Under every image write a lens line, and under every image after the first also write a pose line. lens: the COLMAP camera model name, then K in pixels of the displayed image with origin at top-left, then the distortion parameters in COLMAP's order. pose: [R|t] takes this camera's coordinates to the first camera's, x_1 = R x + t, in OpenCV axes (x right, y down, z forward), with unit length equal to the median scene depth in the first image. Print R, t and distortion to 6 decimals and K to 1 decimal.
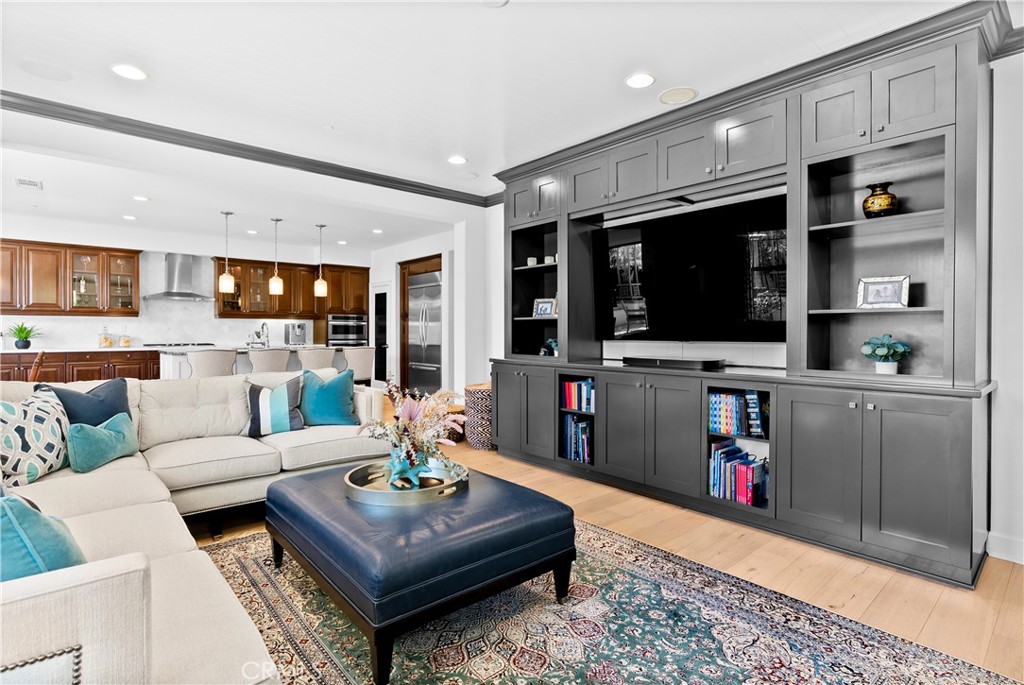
lens RADIAL K [[493.8, 0, 510.4], [0, 493.8, 340.7], [0, 0, 1]] dist [-0.002101, -0.000131]
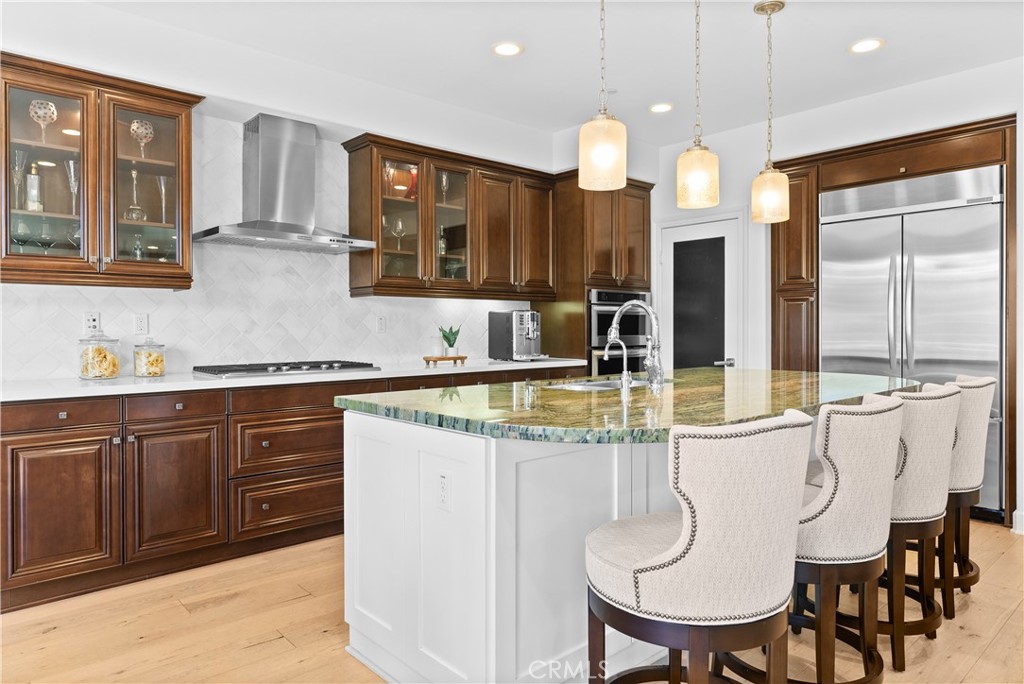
lens RADIAL K [[647.1, 0, 513.2], [0, 647.1, 336.0], [0, 0, 1]] dist [0.030976, 0.000129]
pose [[0.999702, -0.003902, 0.024095, -0.522046], [0.003950, 0.999990, -0.001942, -0.013603], [-0.024087, 0.002037, 0.999708, 0.518995]]
